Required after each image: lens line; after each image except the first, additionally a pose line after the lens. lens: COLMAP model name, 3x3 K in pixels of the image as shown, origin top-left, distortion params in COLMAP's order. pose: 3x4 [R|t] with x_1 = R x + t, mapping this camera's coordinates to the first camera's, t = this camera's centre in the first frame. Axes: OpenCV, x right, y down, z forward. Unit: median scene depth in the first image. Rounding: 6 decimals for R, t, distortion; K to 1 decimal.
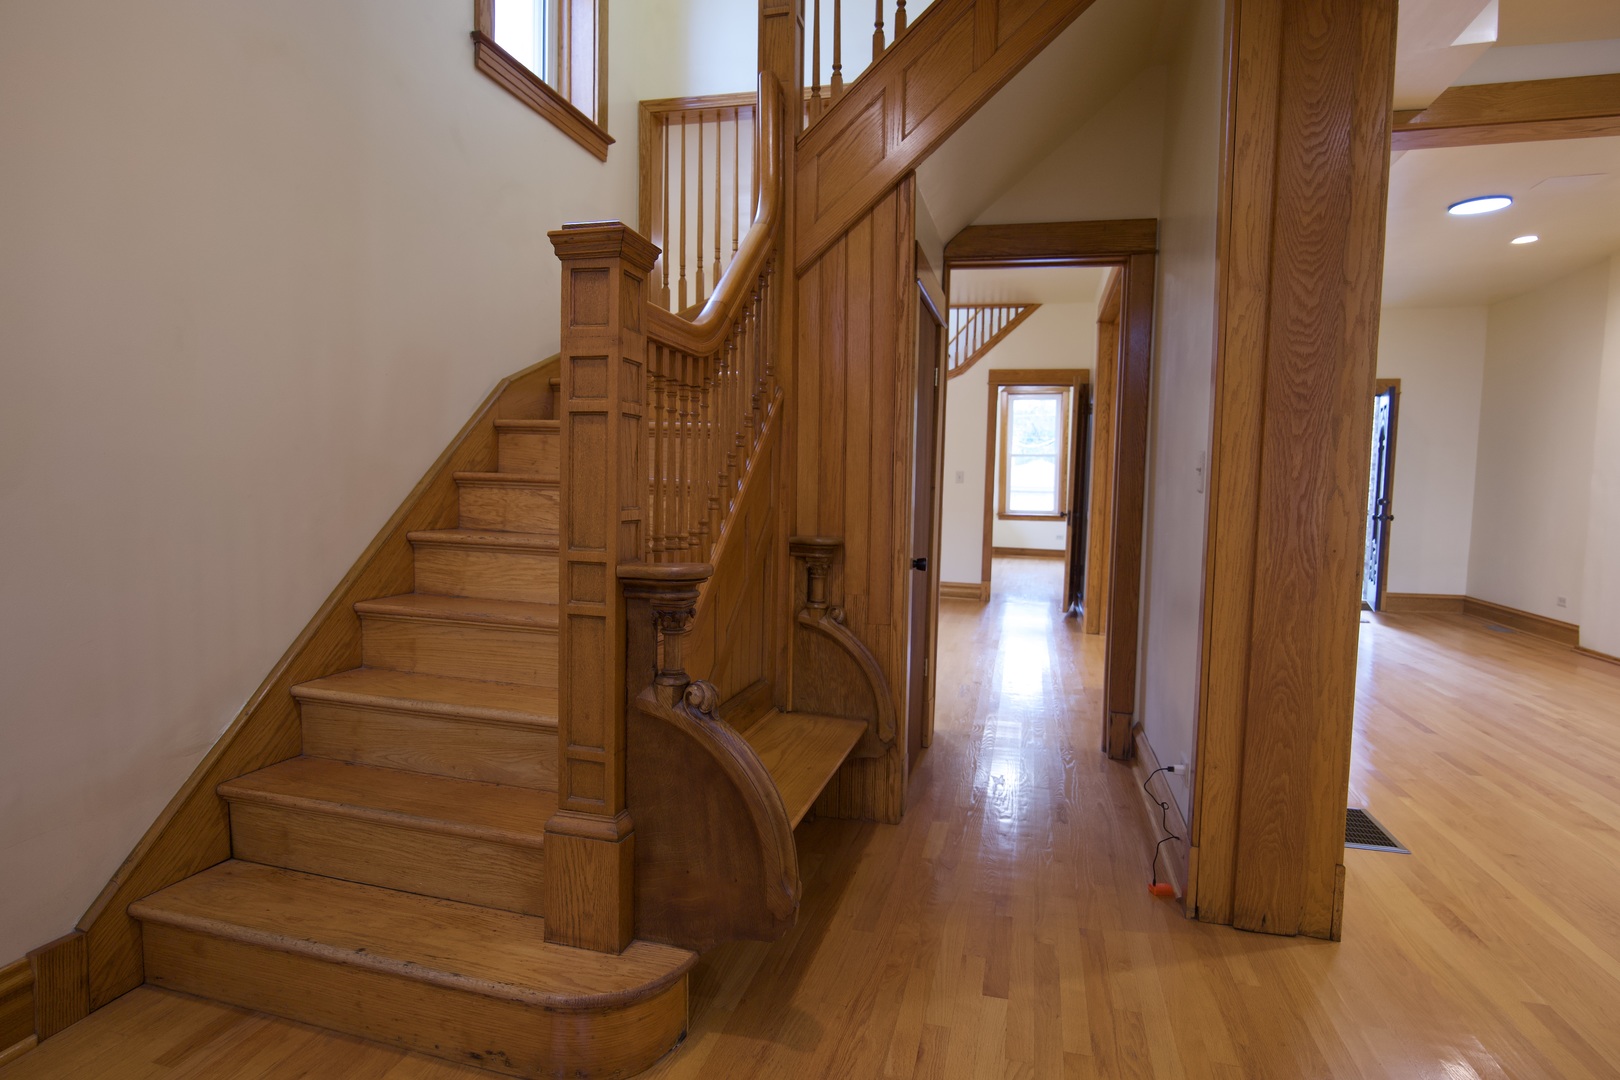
lens RADIAL K [[835.8, 0, 810.0], [0, 835.8, 540.0], [0, 0, 1]] dist [-0.024559, 0.012045]
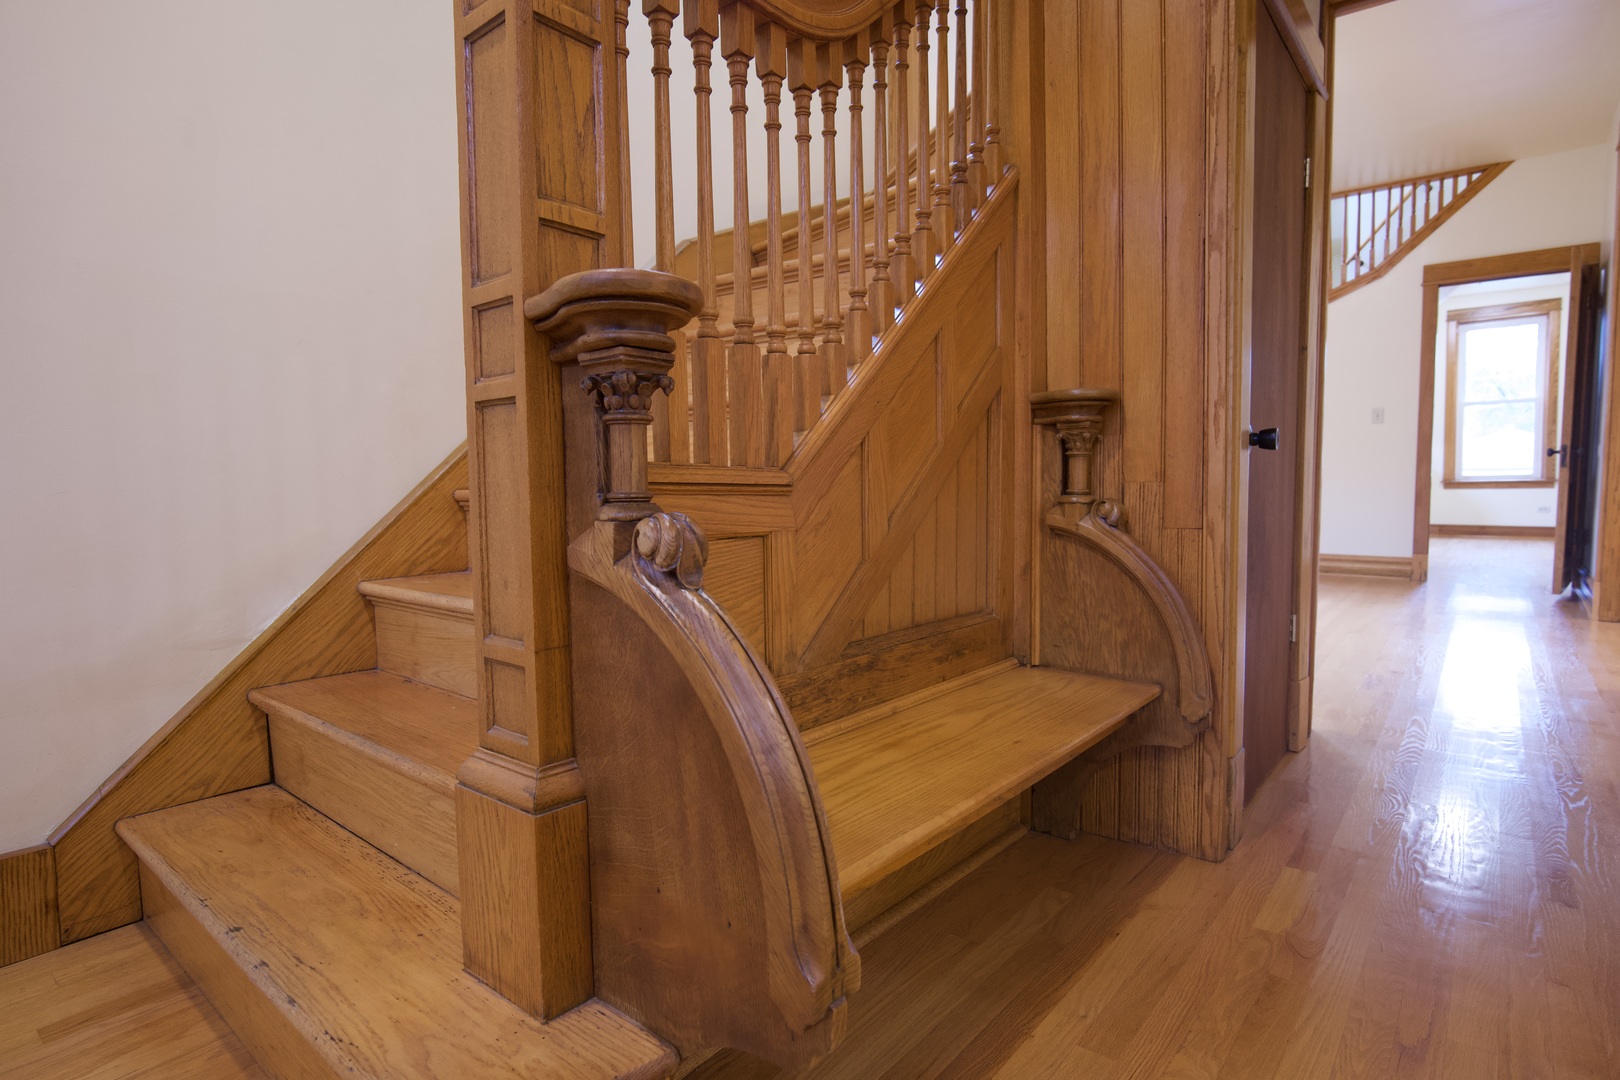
lens RADIAL K [[861.4, 0, 810.0], [0, 861.4, 540.0], [0, 0, 1]] dist [-0.023579, 0.012918]
pose [[0.913358, -0.005454, -0.407122, 0.089486], [0.008039, 0.999957, 0.004640, 0.104822], [0.407079, -0.007511, 0.913362, 0.322375]]
